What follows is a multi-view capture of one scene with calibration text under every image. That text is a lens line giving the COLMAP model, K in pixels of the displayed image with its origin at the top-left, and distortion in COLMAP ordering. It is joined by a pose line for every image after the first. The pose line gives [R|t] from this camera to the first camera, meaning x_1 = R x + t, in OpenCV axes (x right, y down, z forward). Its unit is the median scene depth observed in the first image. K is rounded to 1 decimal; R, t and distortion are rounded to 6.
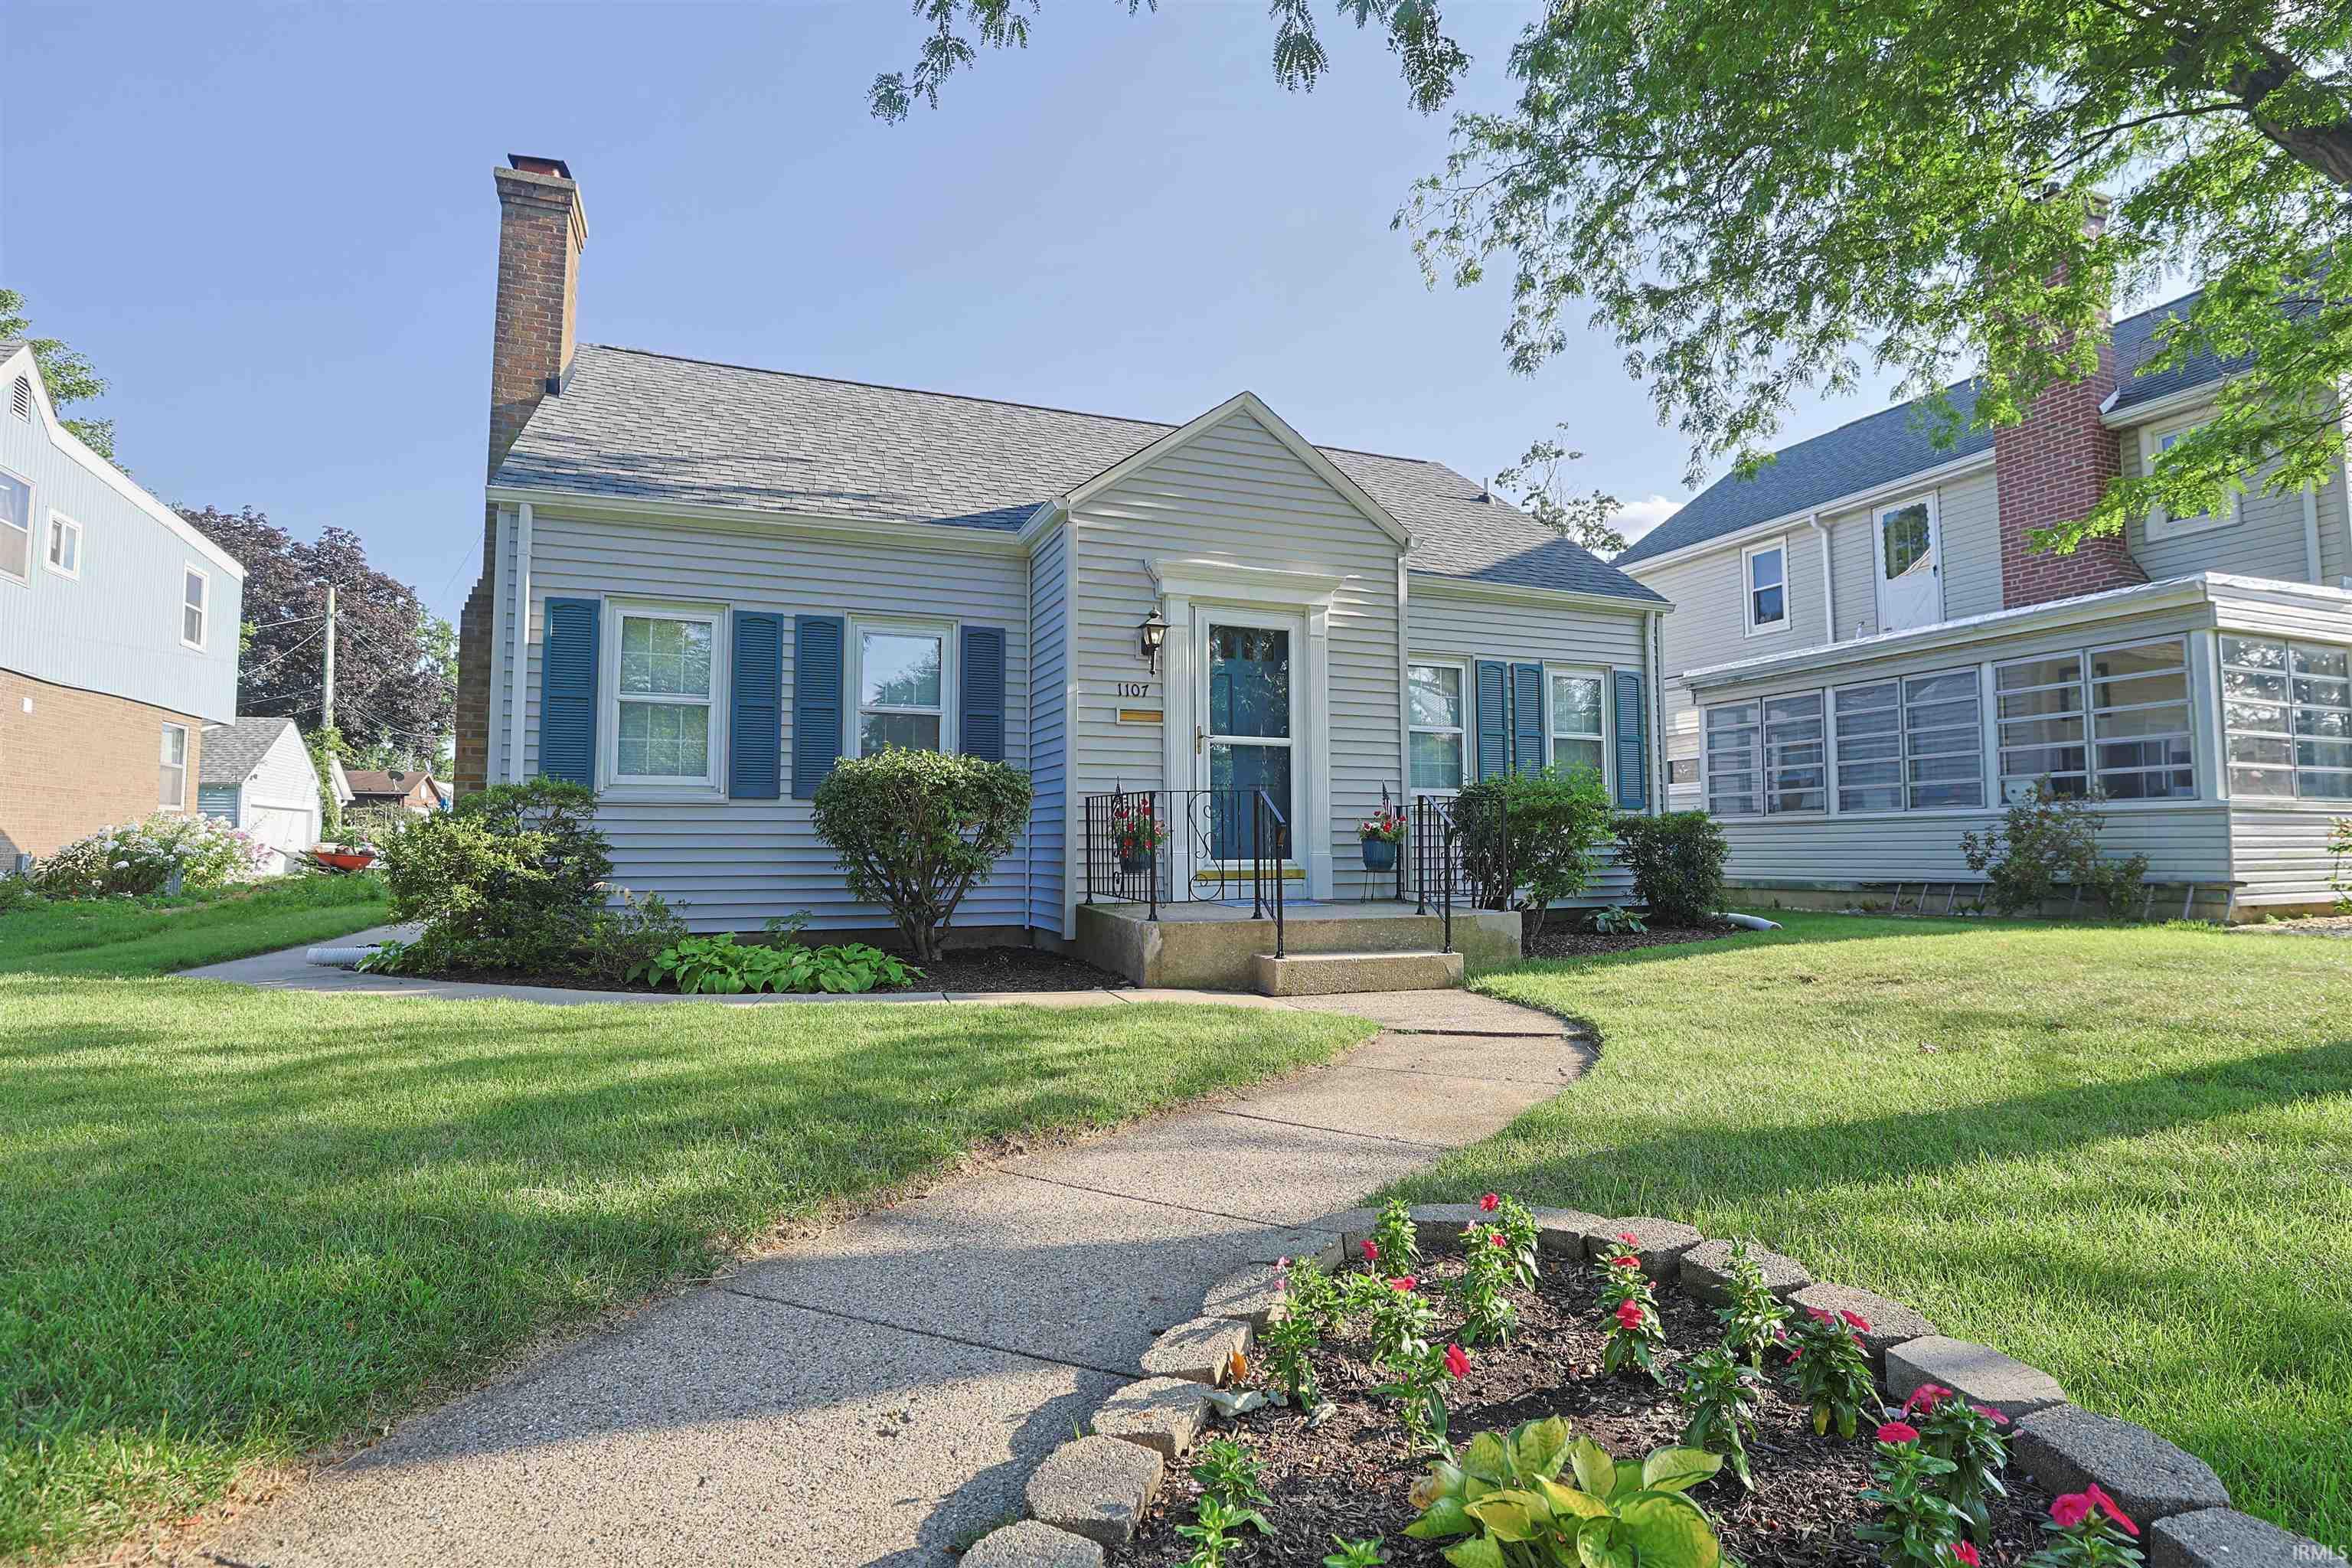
lens RADIAL K [[1170.3, 0, 1217.1], [0, 1170.3, 757.7], [0, 0, 1]] dist [-0.044818, 0.012513]
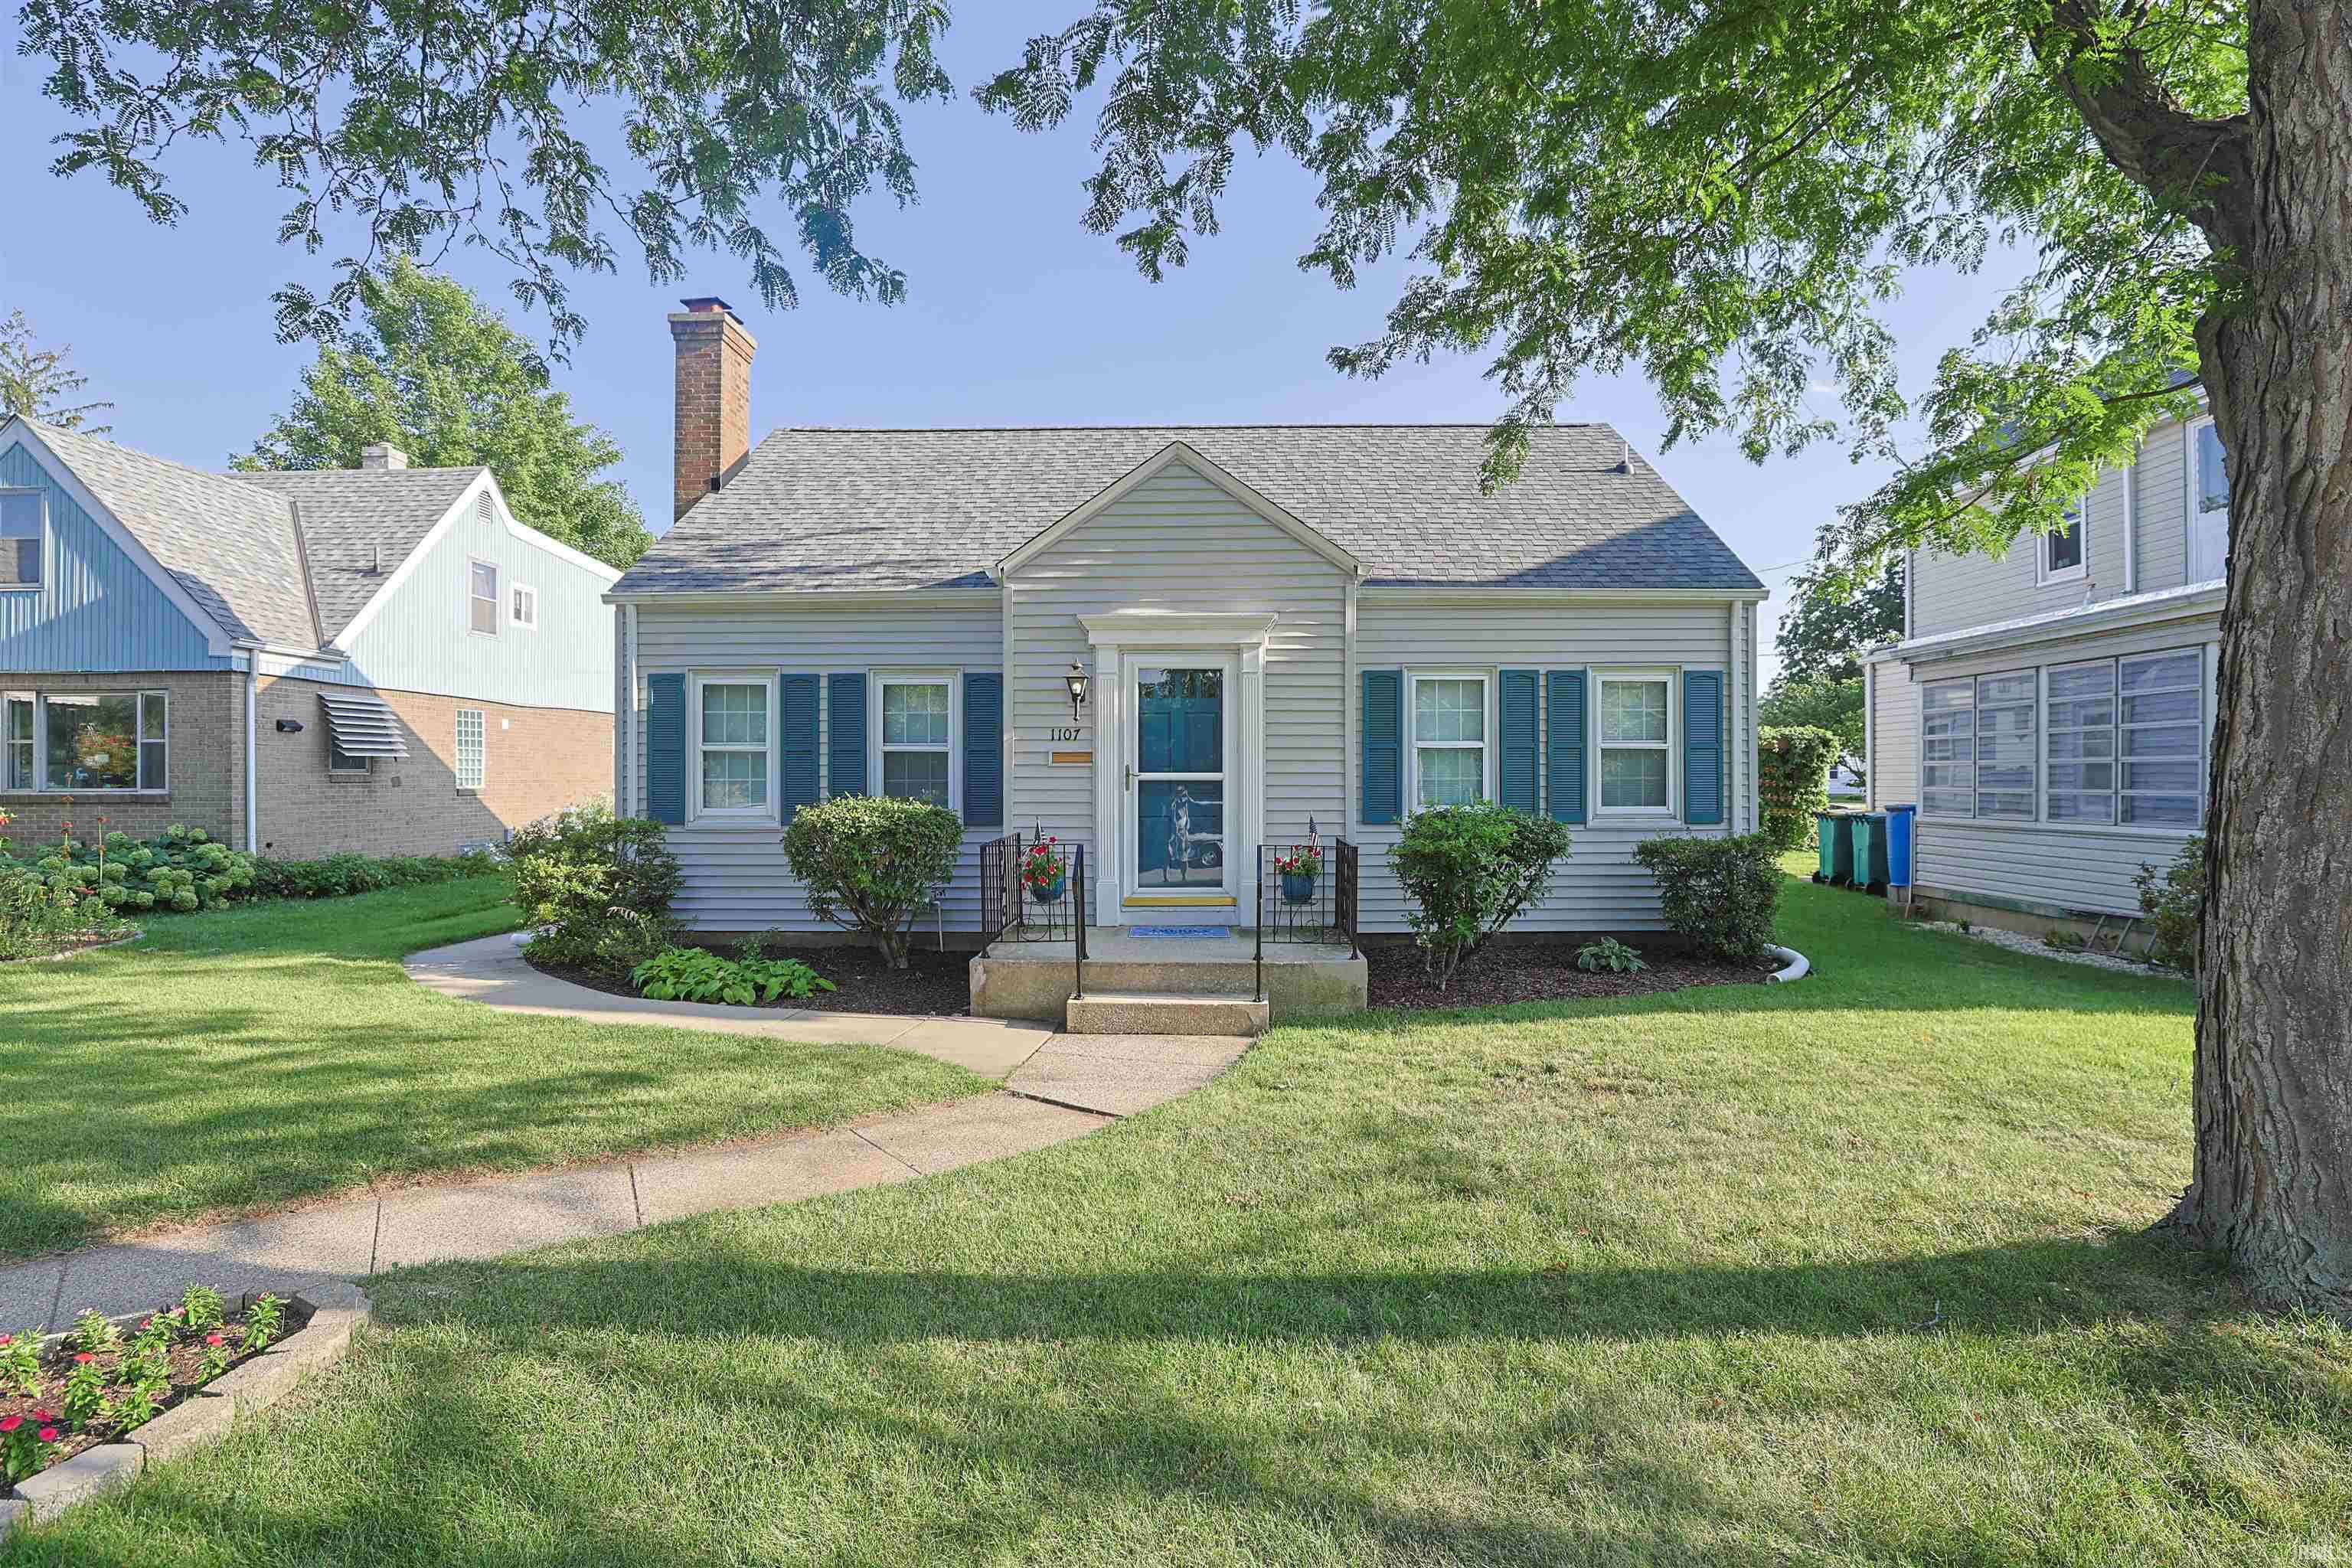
lens RADIAL K [[1170.3, 0, 1217.1], [0, 1170.3, 757.7], [0, 0, 1]] dist [-0.044818, 0.012513]
pose [[0.919036, -0.001467, -0.394170, 0.479472], [0.027546, 0.997787, 0.060512, -0.095161], [0.393209, -0.066471, 0.917043, 0.034377]]
